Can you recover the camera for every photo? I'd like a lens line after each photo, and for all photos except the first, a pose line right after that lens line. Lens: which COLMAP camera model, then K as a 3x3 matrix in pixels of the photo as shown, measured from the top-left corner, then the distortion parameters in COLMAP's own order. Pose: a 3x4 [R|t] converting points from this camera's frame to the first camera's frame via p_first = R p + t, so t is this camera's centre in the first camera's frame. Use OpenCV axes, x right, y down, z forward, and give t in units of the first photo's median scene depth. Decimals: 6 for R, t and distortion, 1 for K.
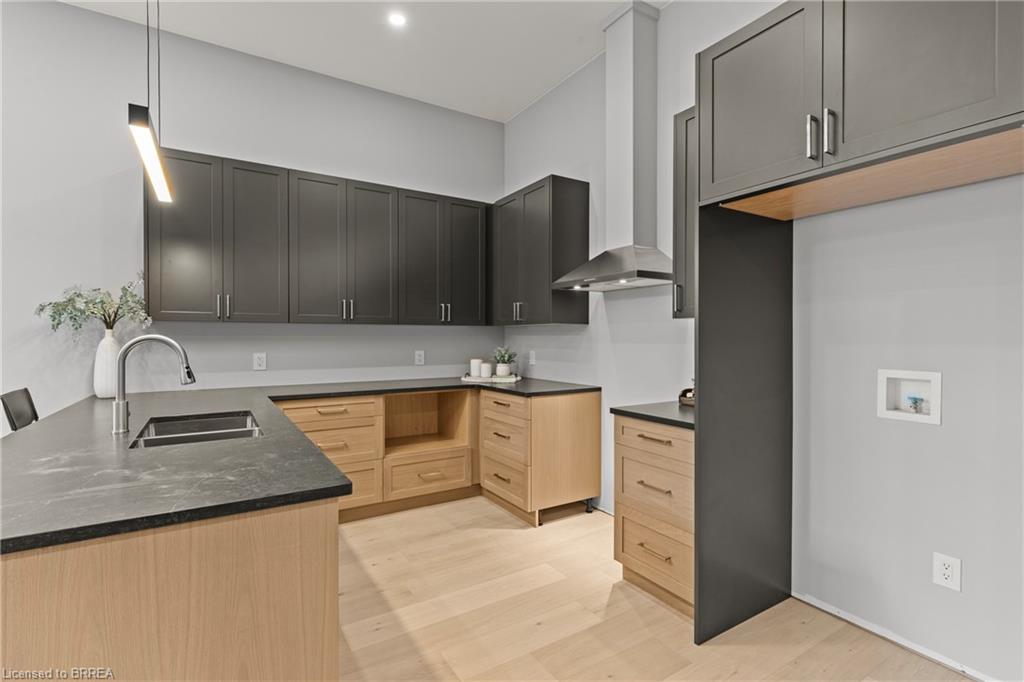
lens RADIAL K [[464.4, 0, 507.2], [0, 464.4, 341.9], [0, 0, 1]] dist [0.011202, -0.003271]
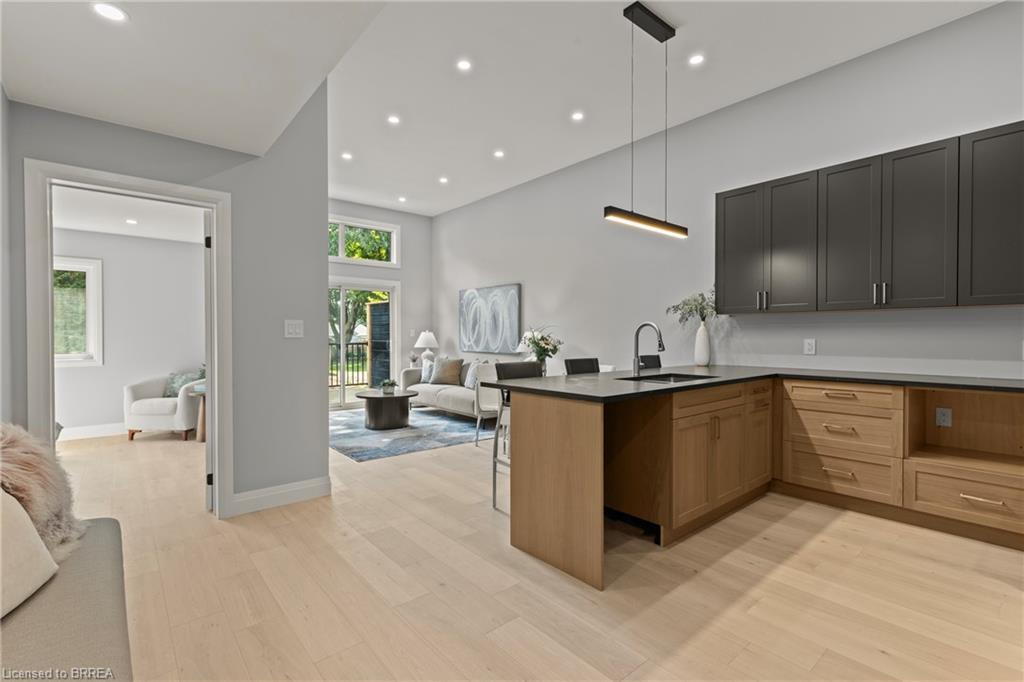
lens RADIAL K [[464.4, 0, 505.7], [0, 464.4, 342.4], [0, 0, 1]] dist [0.011202, -0.003271]
pose [[0.149970, 0.016587, -0.988551, 0.524217], [-0.007423, 0.999850, 0.015650, 0.022128], [0.988663, 0.004991, 0.150071, 0.123548]]
